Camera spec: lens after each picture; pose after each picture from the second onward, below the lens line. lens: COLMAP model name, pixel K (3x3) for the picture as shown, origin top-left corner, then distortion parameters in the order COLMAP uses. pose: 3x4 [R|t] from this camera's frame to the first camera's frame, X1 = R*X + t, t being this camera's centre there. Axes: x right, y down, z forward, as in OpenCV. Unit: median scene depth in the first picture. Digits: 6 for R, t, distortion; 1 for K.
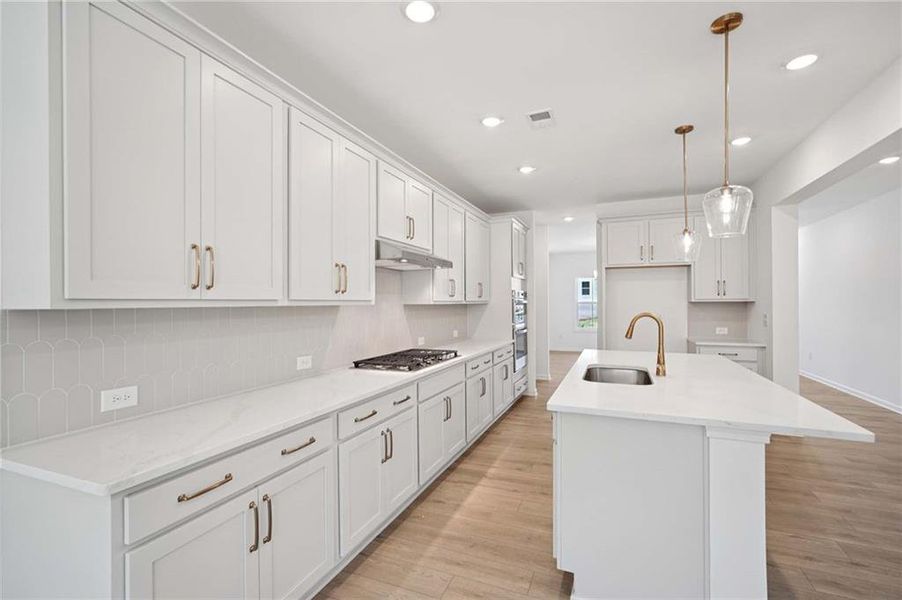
lens RADIAL K [[405.8, 0, 459.6], [0, 405.8, 302.8], [0, 0, 1]] dist [-0.013390, 0.004530]
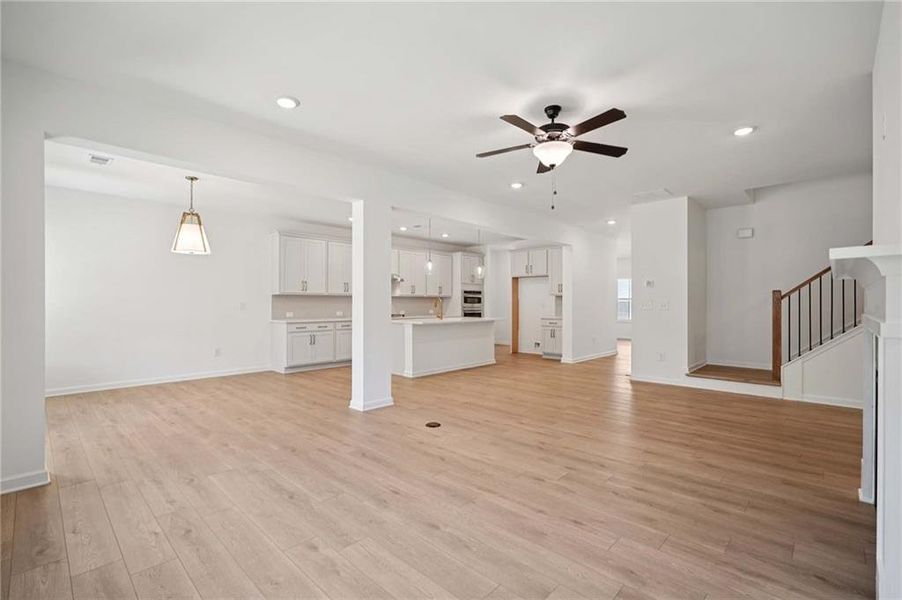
lens RADIAL K [[405.8, 0, 453.6], [0, 405.8, 301.3], [0, 0, 1]] dist [-0.013390, 0.004530]
pose [[0.931654, 0.004118, -0.363325, 1.514718], [-0.005177, 0.999985, -0.001941, 0.049857], [0.363311, 0.003690, 0.931661, -1.547067]]
